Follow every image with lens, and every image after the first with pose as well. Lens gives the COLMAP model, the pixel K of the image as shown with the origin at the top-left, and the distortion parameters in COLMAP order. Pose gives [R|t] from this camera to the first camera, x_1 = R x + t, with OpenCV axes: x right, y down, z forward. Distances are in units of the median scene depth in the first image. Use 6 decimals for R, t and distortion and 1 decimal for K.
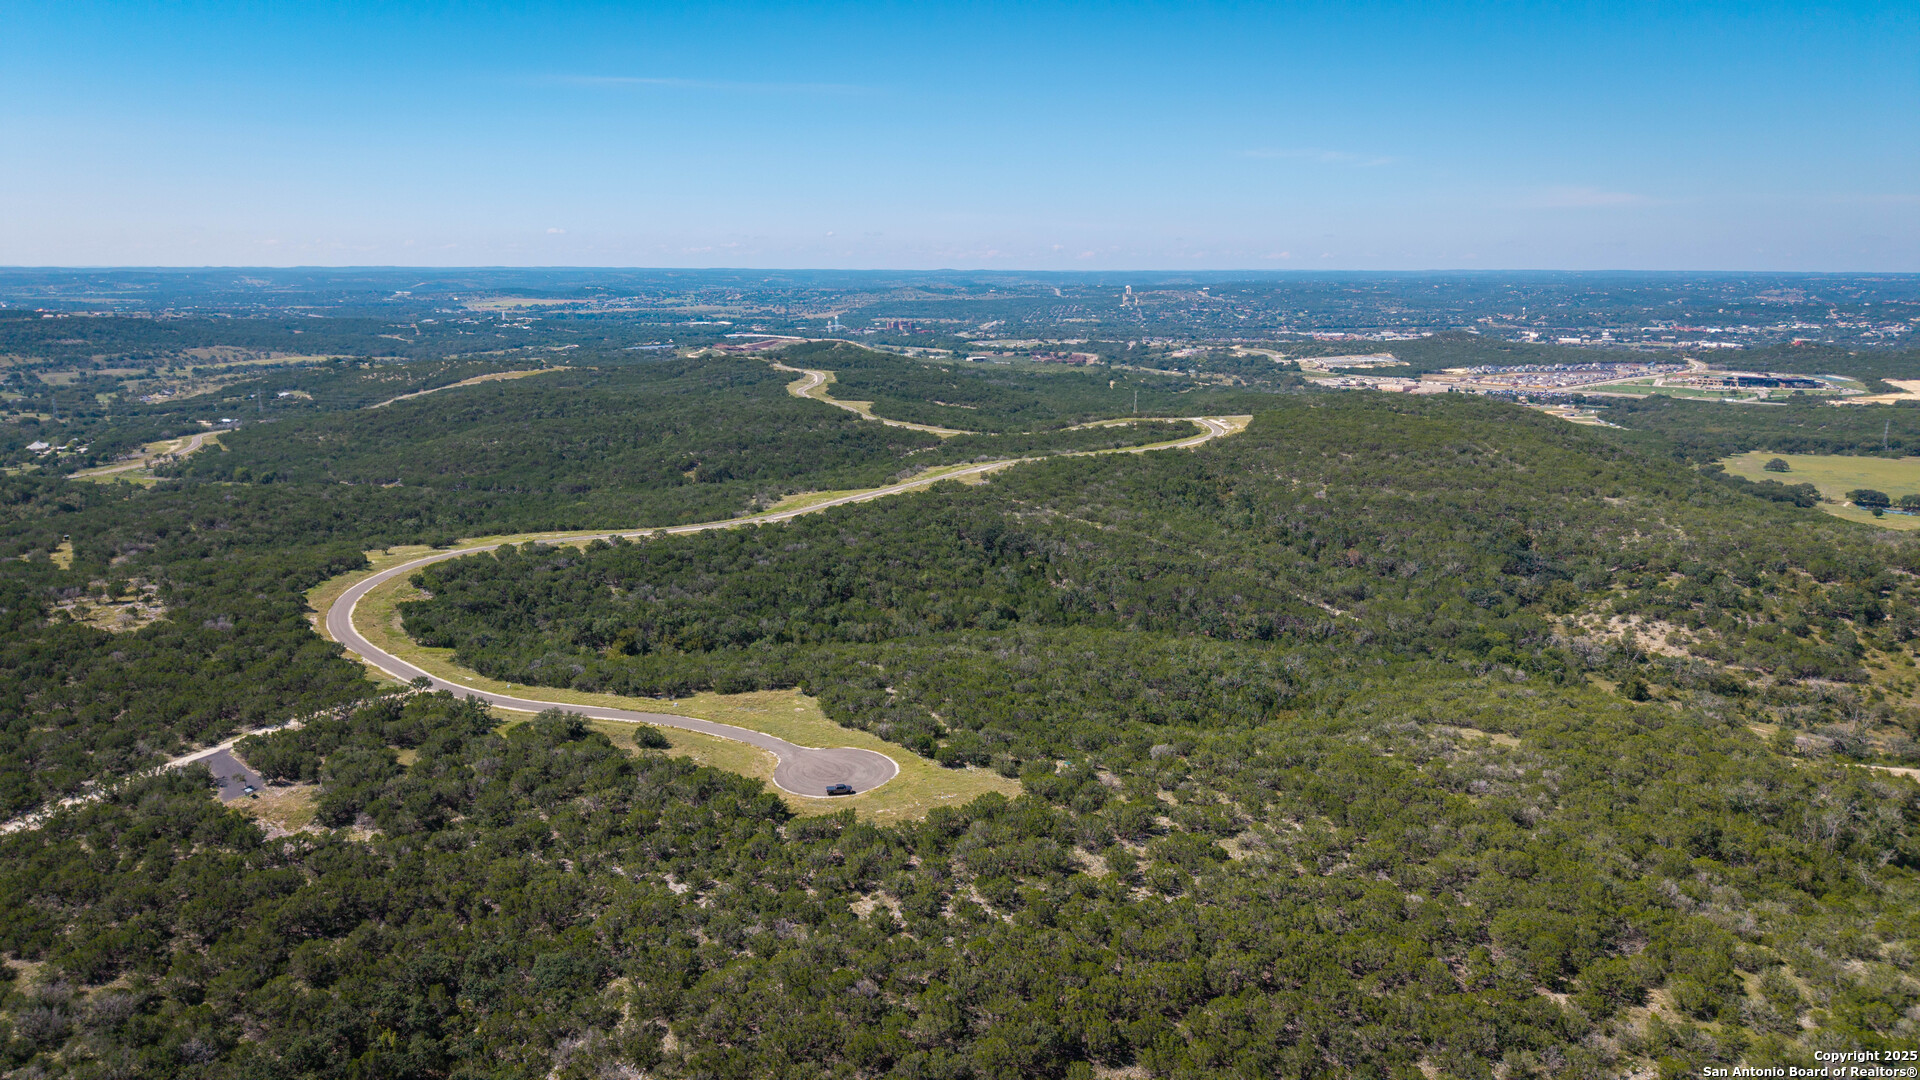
lens RADIAL K [[1274.9, 0, 961.2], [0, 1274.9, 539.8], [0, 0, 1]] dist [0.053417, -0.065964]
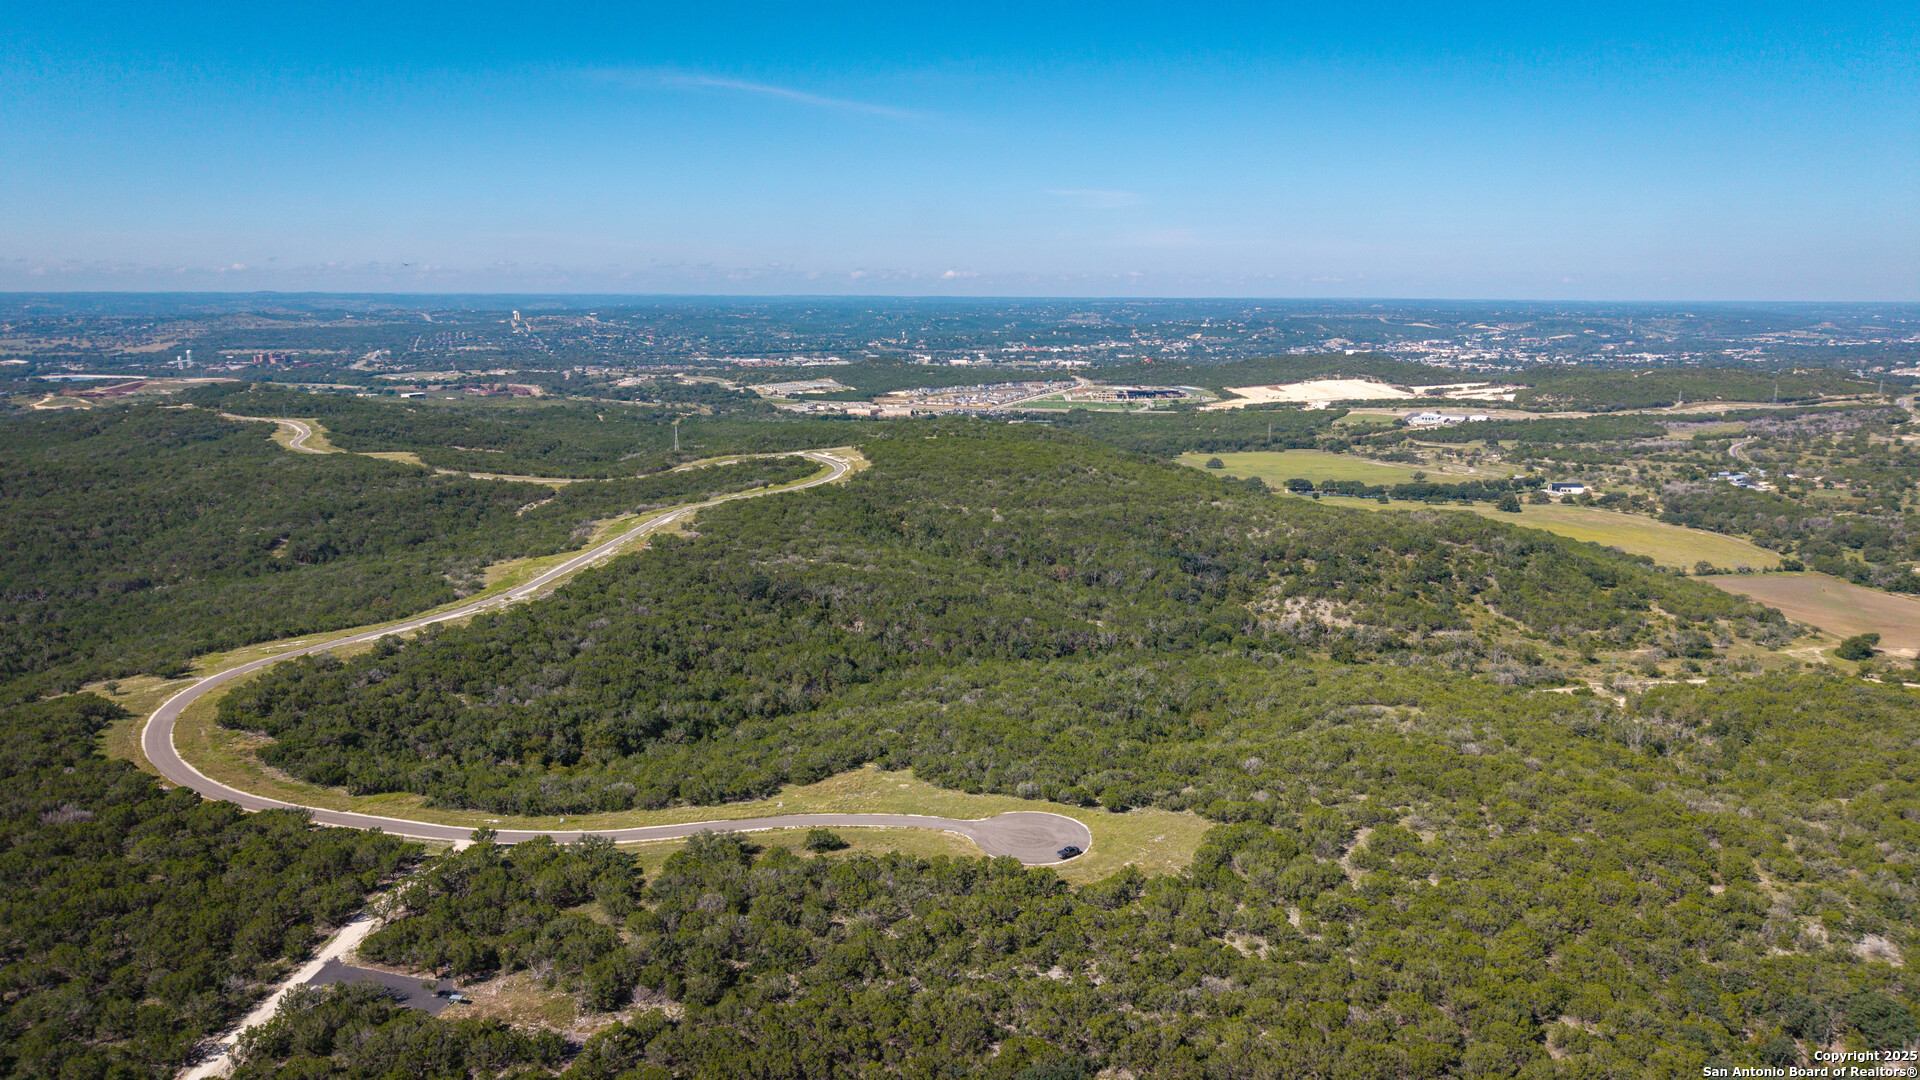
lens RADIAL K [[1274.9, 0, 961.2], [0, 1274.9, 539.8], [0, 0, 1]] dist [0.053417, -0.065964]
pose [[0.885039, -0.088827, 0.456964, -0.236818], [0.096981, 0.995270, 0.005634, -0.025474], [-0.455303, 0.039331, 0.889468, 0.047151]]
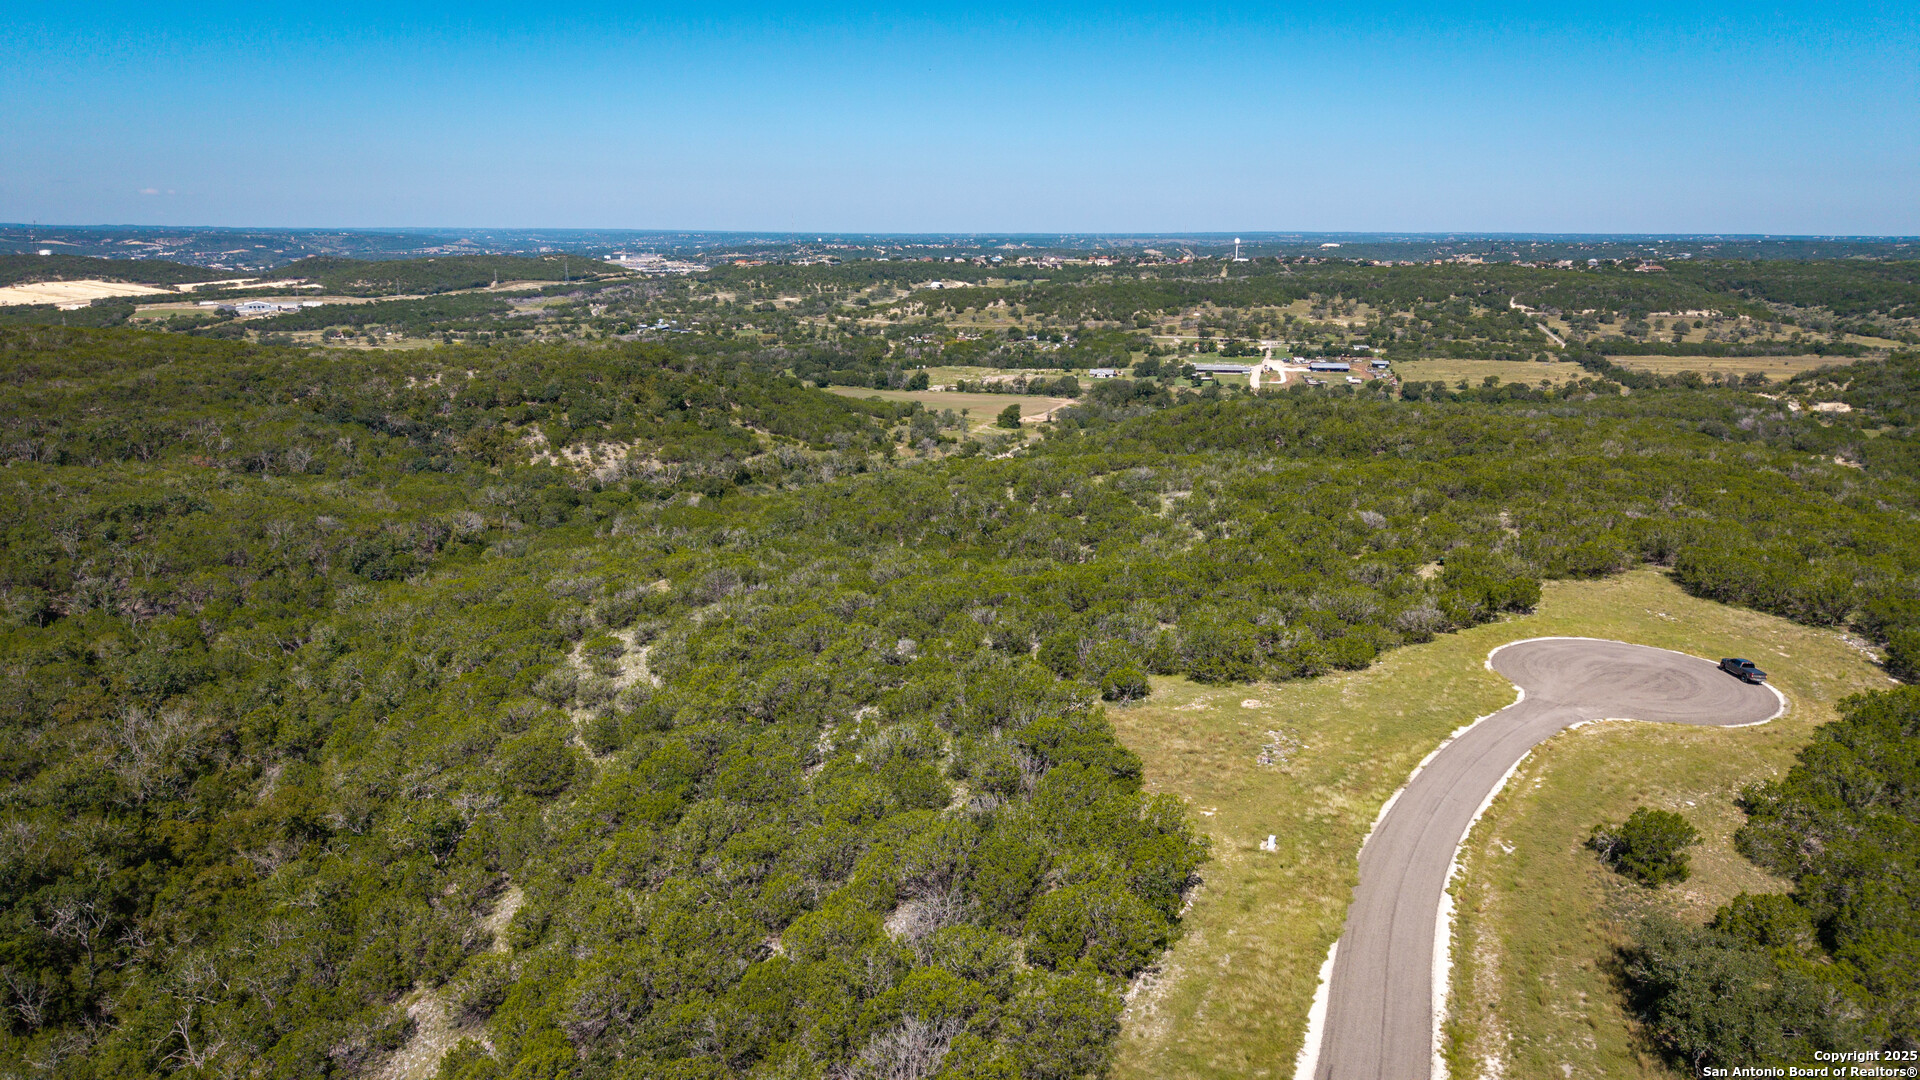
lens RADIAL K [[1274.9, 0, 961.2], [0, 1274.9, 539.8], [0, 0, 1]] dist [0.053417, -0.065964]
pose [[0.114701, -0.236916, 0.964735, -0.232951], [0.202028, 0.956413, 0.210853, -0.008144], [-0.972640, 0.170719, 0.157565, 0.464454]]
